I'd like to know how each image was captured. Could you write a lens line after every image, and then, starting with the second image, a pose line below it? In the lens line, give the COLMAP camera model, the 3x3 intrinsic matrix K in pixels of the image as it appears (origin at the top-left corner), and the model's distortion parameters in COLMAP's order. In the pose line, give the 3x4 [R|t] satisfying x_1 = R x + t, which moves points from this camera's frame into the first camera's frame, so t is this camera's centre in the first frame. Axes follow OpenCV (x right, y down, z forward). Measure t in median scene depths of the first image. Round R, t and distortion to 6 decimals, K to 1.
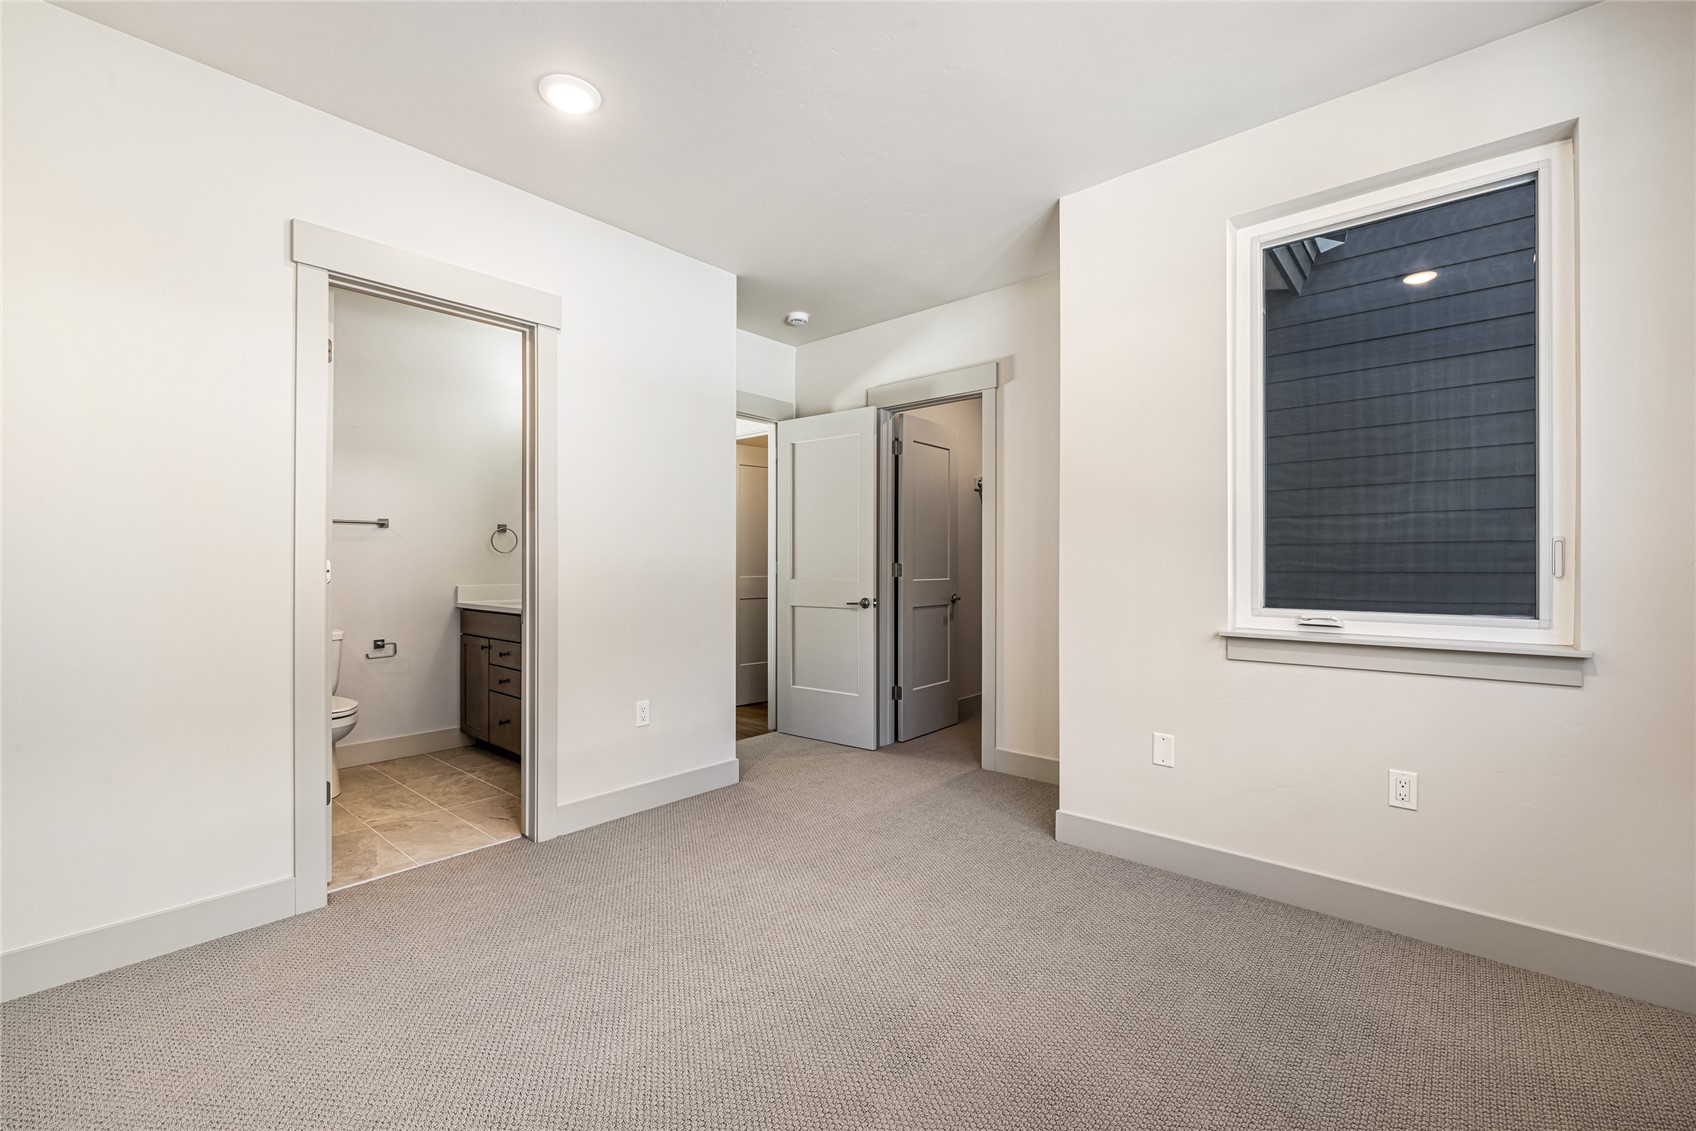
lens RADIAL K [[706.0, 0, 853.1], [0, 706.0, 560.8], [0, 0, 1]] dist [0.003768, 0.001553]
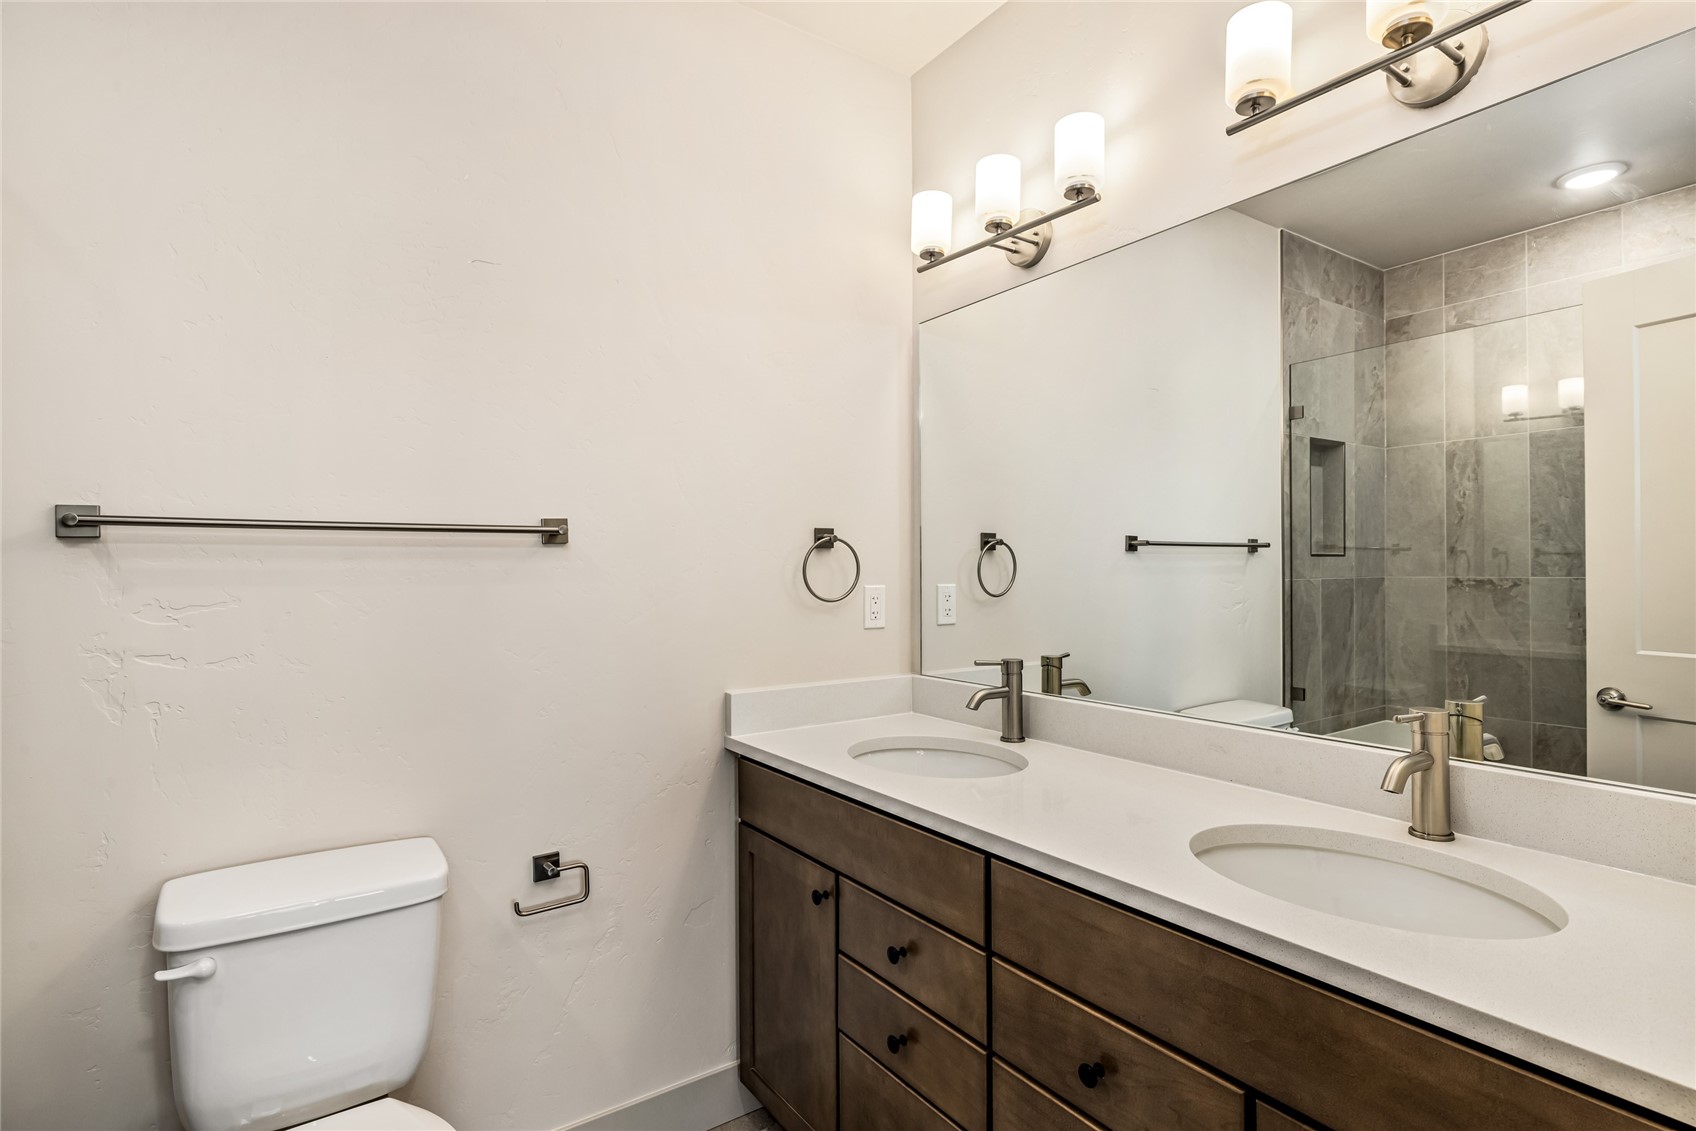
lens RADIAL K [[859.0, 0, 846.5], [0, 859.0, 566.9], [0, 0, 1]] dist [-0.002691, -0.000146]
pose [[0.965064, -0.007986, -0.261894, -0.389452], [0.008085, 0.999967, -0.000699, -0.032051], [0.261891, -0.001443, 0.965096, 0.591643]]
